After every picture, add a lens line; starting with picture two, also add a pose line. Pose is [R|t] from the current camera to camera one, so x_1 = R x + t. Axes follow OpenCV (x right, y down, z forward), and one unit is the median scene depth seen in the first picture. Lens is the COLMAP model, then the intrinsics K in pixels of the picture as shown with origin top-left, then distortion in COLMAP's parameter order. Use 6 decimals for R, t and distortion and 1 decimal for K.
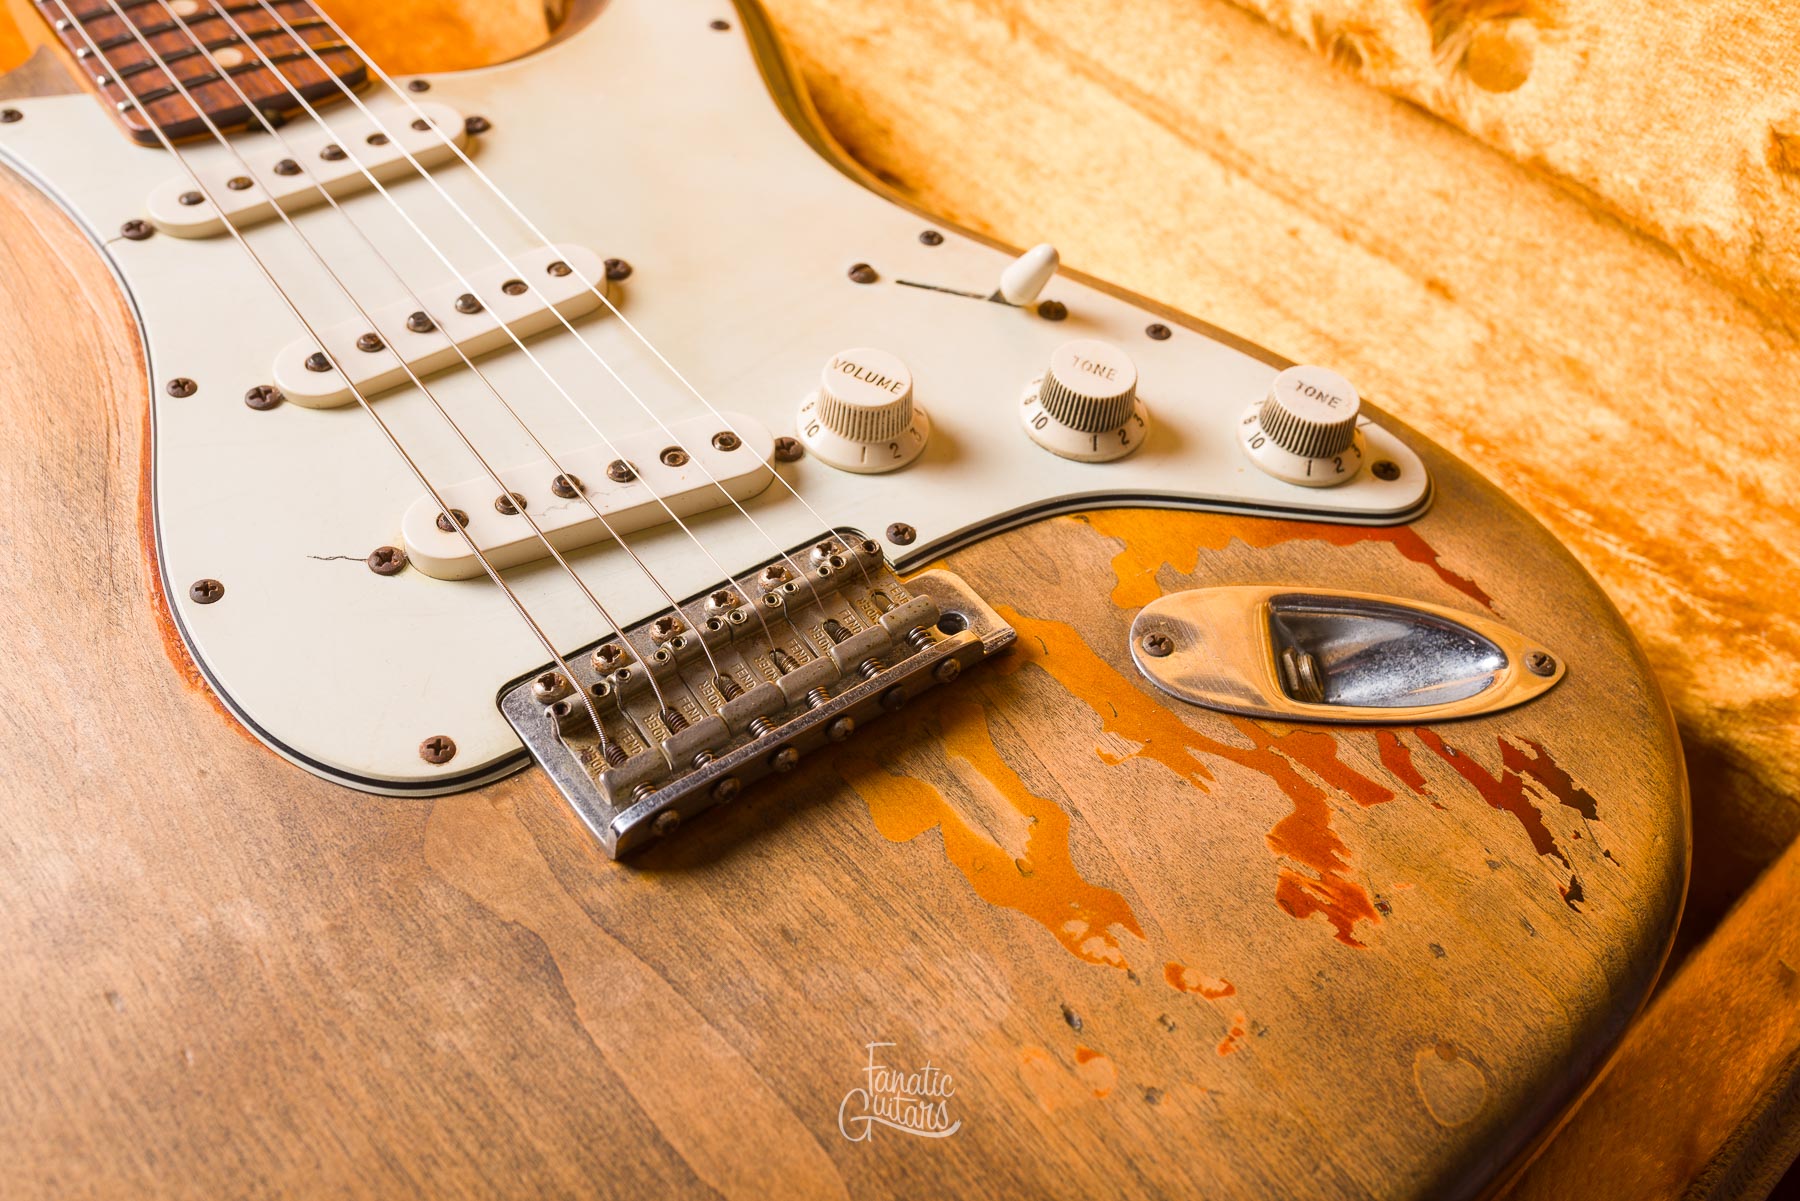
lens RADIAL K [[1799.8, 0, 898.3], [0, 1799.8, 599.0], [0, 0, 1]] dist [-0.003450, 0.005538]
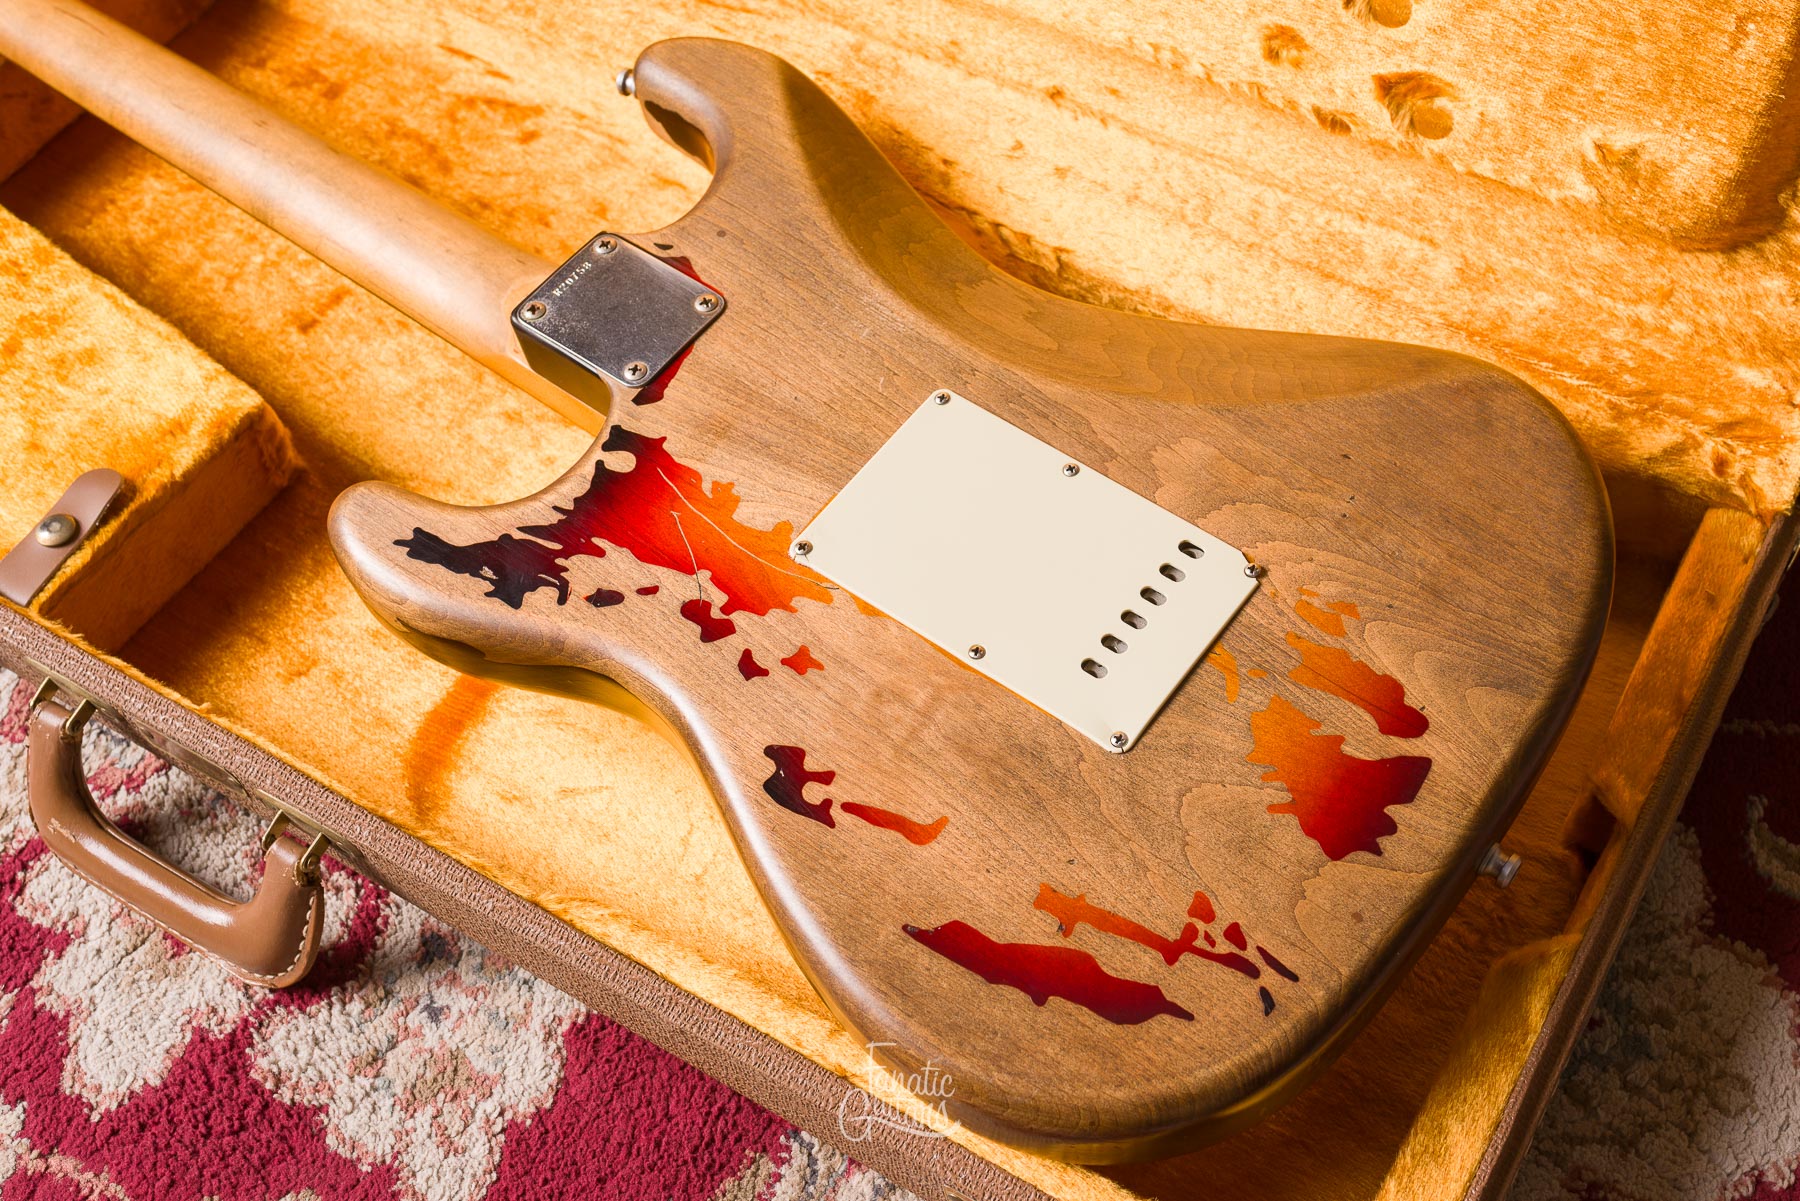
lens RADIAL K [[1971.6, 0, 1022.2], [0, 1971.6, 609.2], [0, 0, 1]] dist [-0.000685, -0.005666]
pose [[0.952425, -0.300368, 0.051634, -0.291305], [0.289472, 0.944537, 0.155099, -0.295022], [-0.095357, -0.132774, 0.986549, -0.930020]]
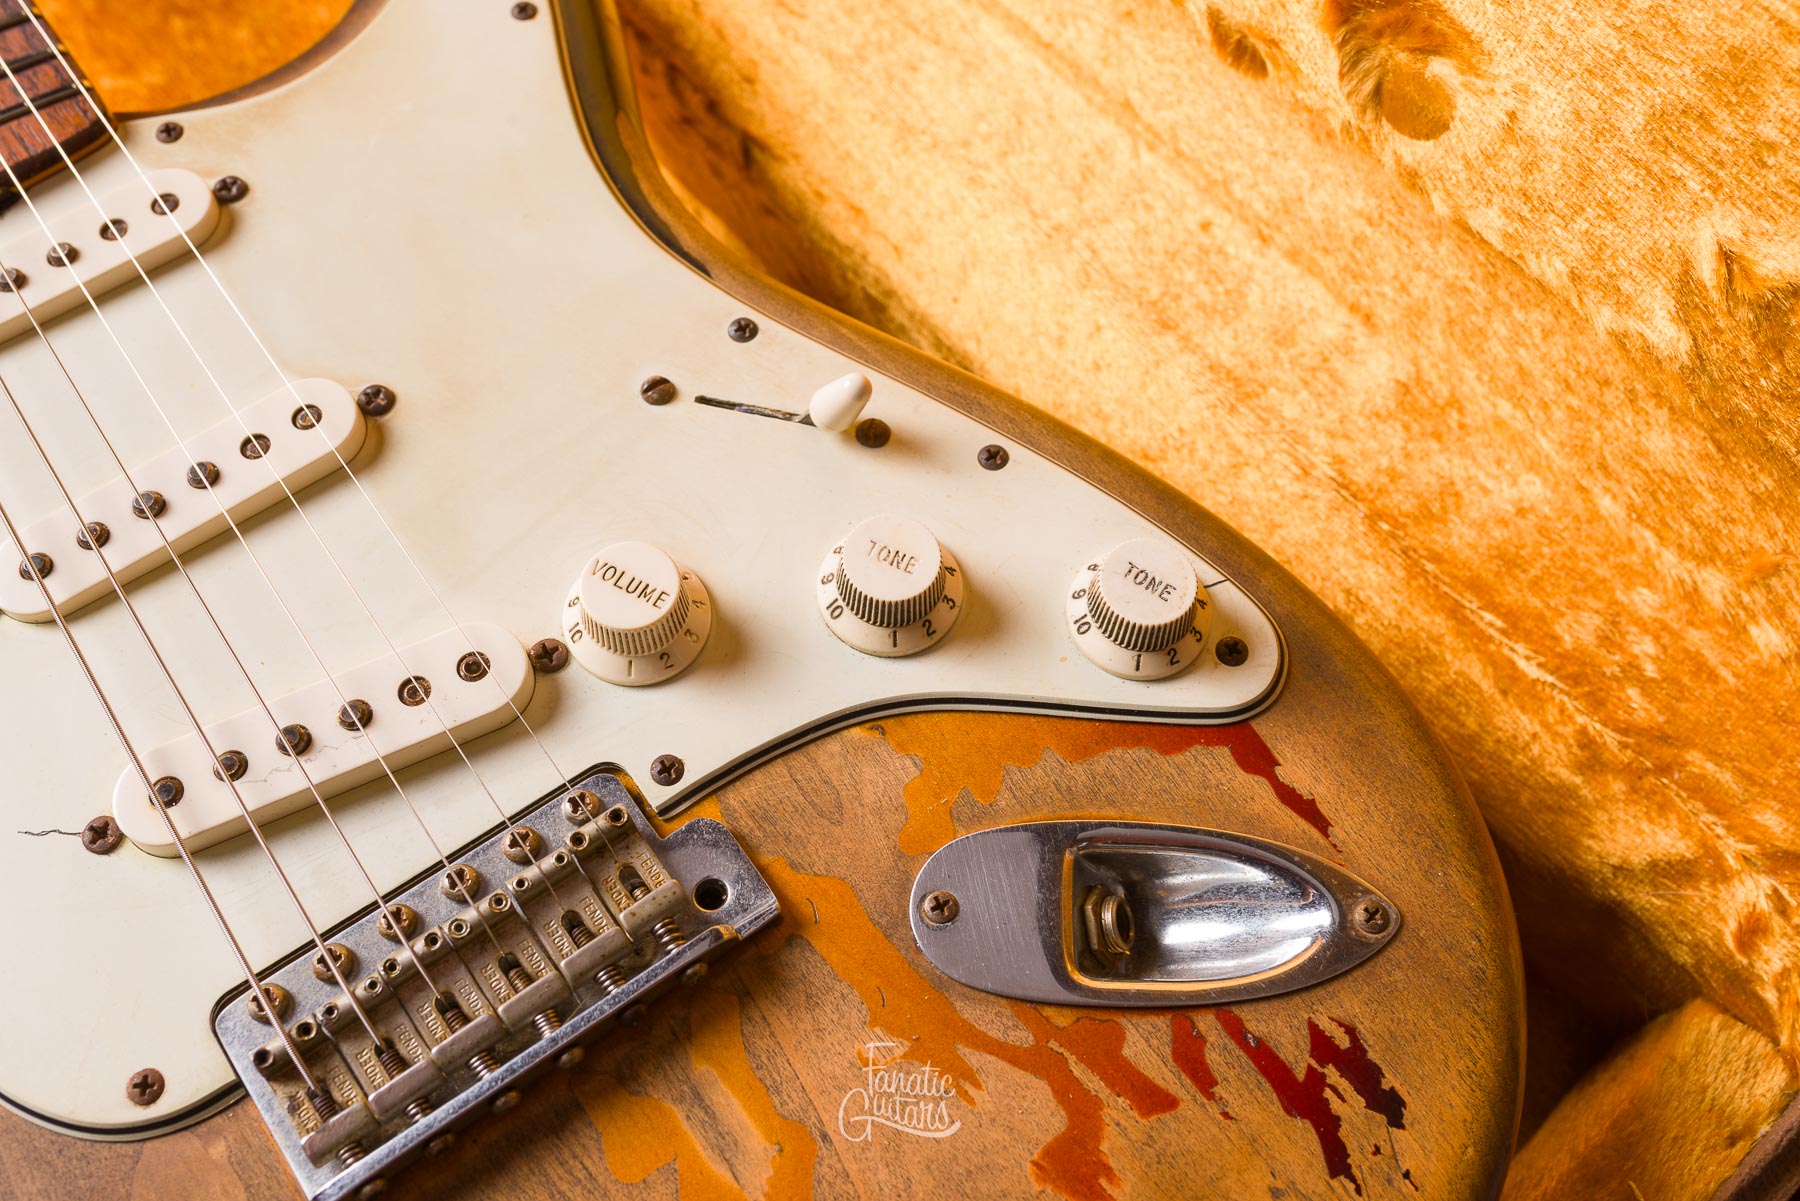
lens RADIAL K [[1799.8, 0, 898.3], [0, 1799.8, 599.0], [0, 0, 1]] dist [-0.003450, 0.005538]
pose [[0.997597, -0.004788, -0.069114, 0.169582], [0.022096, 0.967497, 0.251917, -0.323829], [0.065662, -0.252839, 0.965278, 0.143414]]
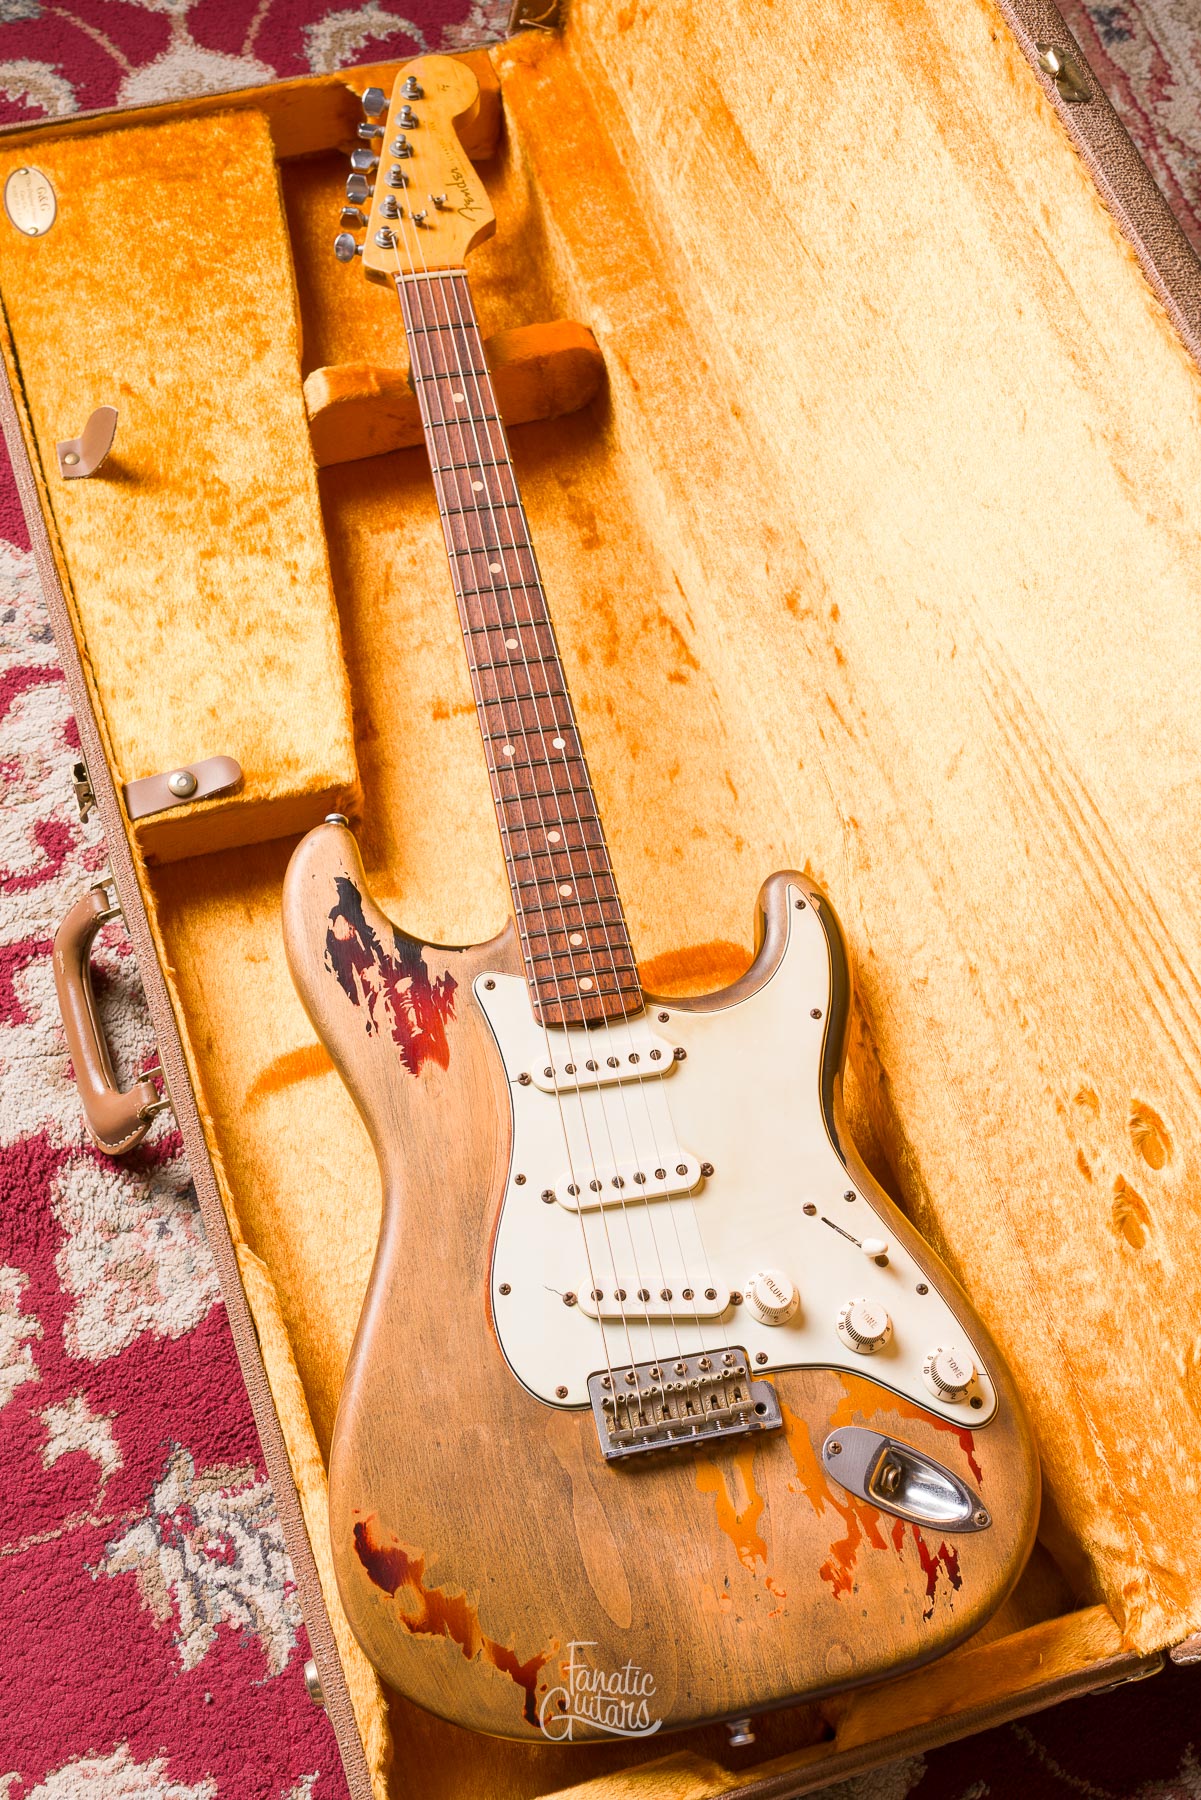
lens RADIAL K [[1988.8, 0, 568.5], [0, 1988.8, 953.2], [0, 0, 1]] dist [-0.001655, -0.008437]
pose [[0.899409, 0.383015, -0.210627, 0.117533], [-0.313293, 0.900888, 0.300413, -1.197852], [0.304814, -0.204206, 0.930263, -1.419761]]
